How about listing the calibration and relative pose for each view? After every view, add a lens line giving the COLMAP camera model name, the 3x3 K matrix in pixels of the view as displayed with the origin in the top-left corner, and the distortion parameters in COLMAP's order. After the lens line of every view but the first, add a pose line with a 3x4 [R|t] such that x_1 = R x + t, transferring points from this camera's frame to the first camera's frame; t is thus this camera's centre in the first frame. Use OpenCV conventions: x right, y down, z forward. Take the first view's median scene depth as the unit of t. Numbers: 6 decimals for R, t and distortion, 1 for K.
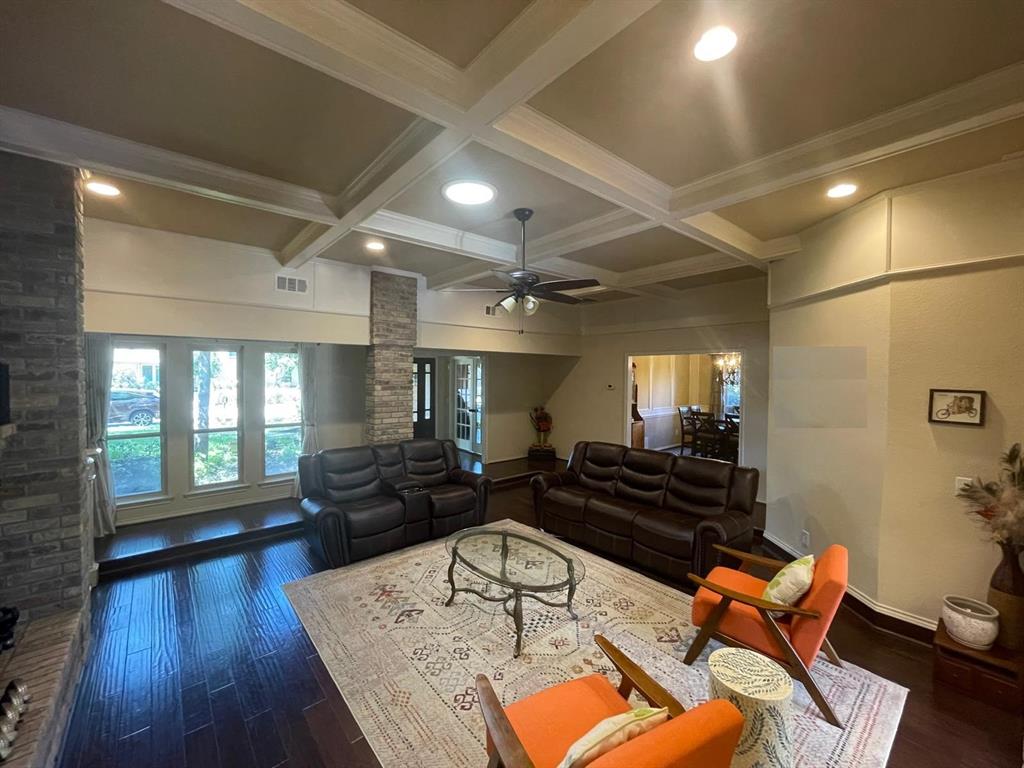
lens RADIAL K [[414.1, 0, 510.3], [0, 414.1, 382.2], [0, 0, 1]] dist [-0.002459, -0.000043]
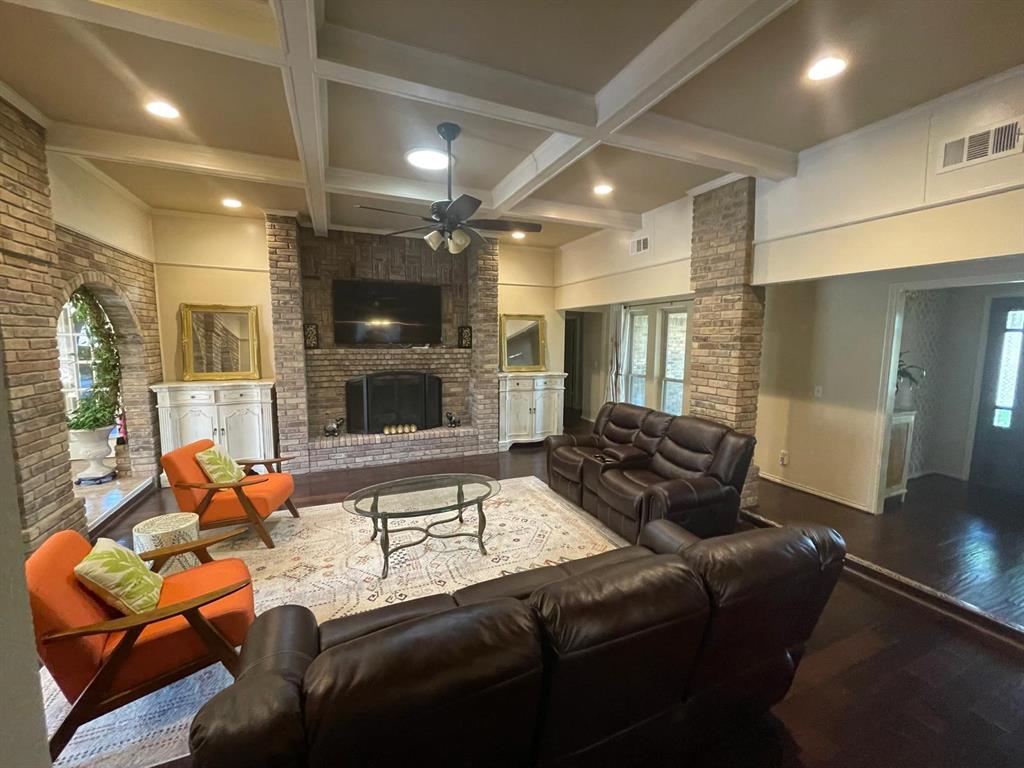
lens RADIAL K [[414.1, 0, 510.3], [0, 414.1, 382.2], [0, 0, 1]] dist [-0.002459, -0.000043]
pose [[-0.296716, 0.093631, -0.950365, 0.650402], [-0.031136, 0.993704, 0.107621, 0.010643], [0.954458, 0.061524, -0.291932, 1.066273]]
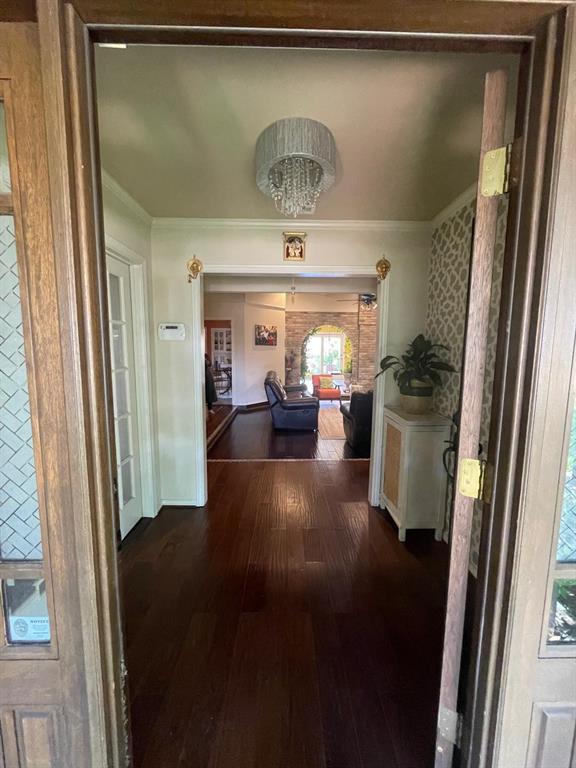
lens RADIAL K [[310.5, 0, 288.0], [0, 310.5, 384.0], [0, 0, 1]] dist [-0.002459, -0.000043]
pose [[-0.771551, -0.089283, 0.629871, -0.635455], [-0.000049, 0.990111, 0.140285, 0.016915], [-0.636167, 0.108206, -0.763926, 2.154323]]
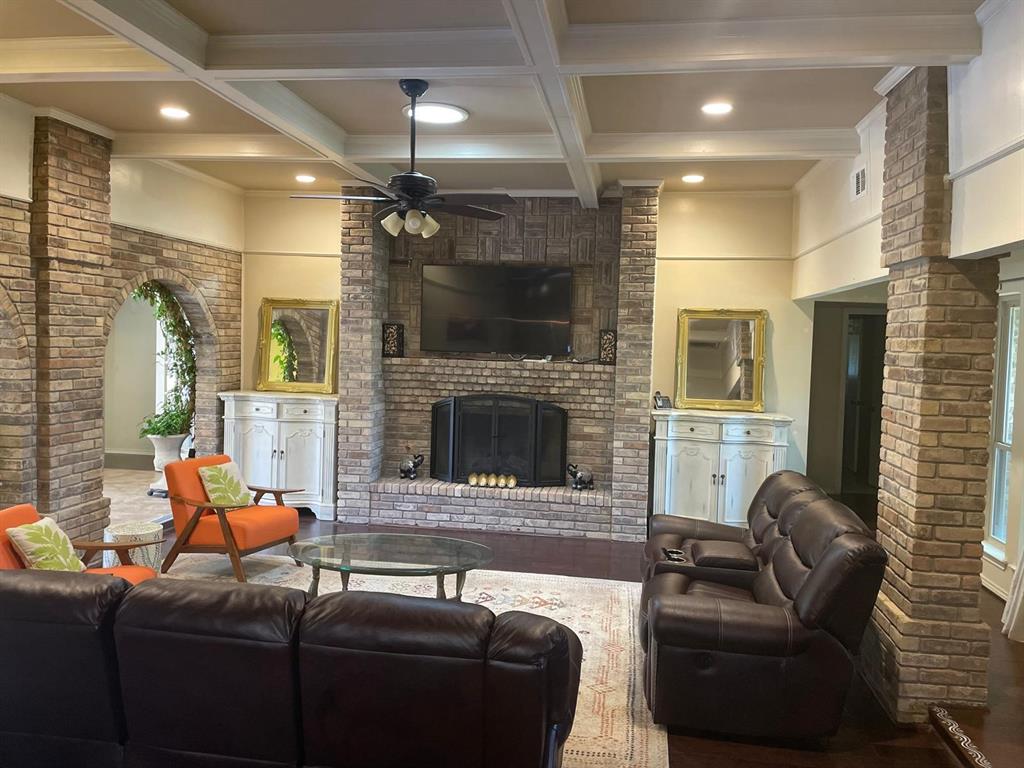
lens RADIAL K [[774.8, 0, 515.1], [0, 774.8, 370.8], [0, 0, 1]] dist [0.090359, -0.123566]
pose [[-0.754374, 0.000356, -0.656445, 0.569277], [-0.049142, 0.997163, 0.057014, -0.017610], [0.654603, 0.075269, -0.752217, 1.602141]]
